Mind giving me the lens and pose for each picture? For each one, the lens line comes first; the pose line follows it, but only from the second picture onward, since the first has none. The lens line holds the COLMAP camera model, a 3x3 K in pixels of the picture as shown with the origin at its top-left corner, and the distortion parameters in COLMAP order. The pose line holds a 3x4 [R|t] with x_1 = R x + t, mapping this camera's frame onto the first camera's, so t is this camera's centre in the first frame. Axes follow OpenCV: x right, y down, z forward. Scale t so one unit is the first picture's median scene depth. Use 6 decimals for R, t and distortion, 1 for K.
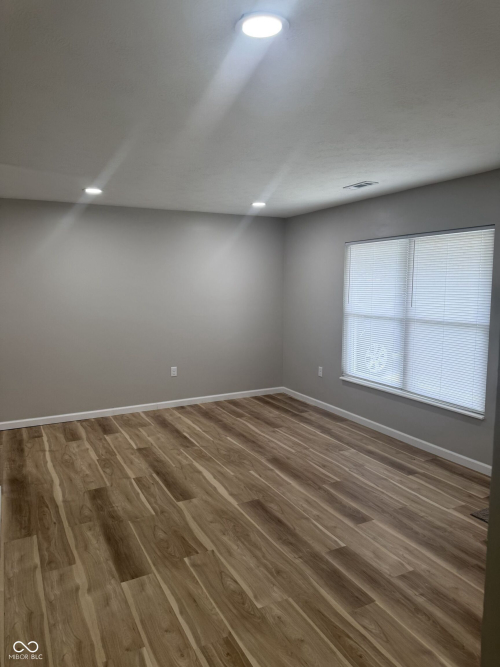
lens RADIAL K [[471.9, 0, 248.1], [0, 471.9, 333.8], [0, 0, 1]] dist [0.048200, -0.029646]
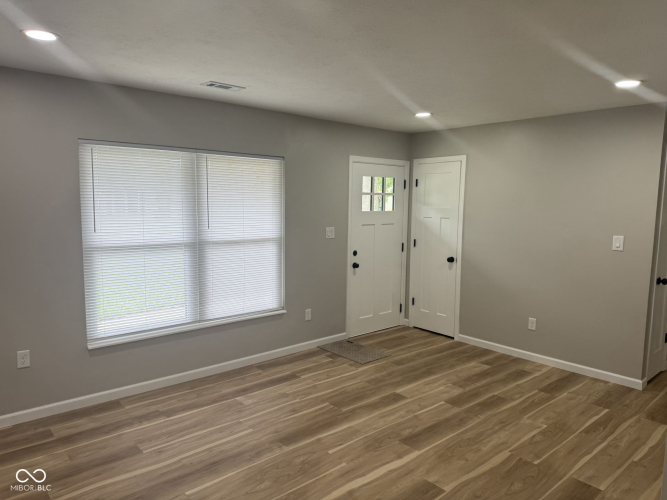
lens RADIAL K [[471.9, 0, 333.6], [0, 471.9, 248.4], [0, 0, 1]] dist [0.048200, -0.029646]
pose [[-0.238712, -0.113261, 0.964463, -0.772768], [0.091272, 0.986162, 0.138400, -0.157961], [-0.966792, 0.121066, -0.225071, 1.232375]]
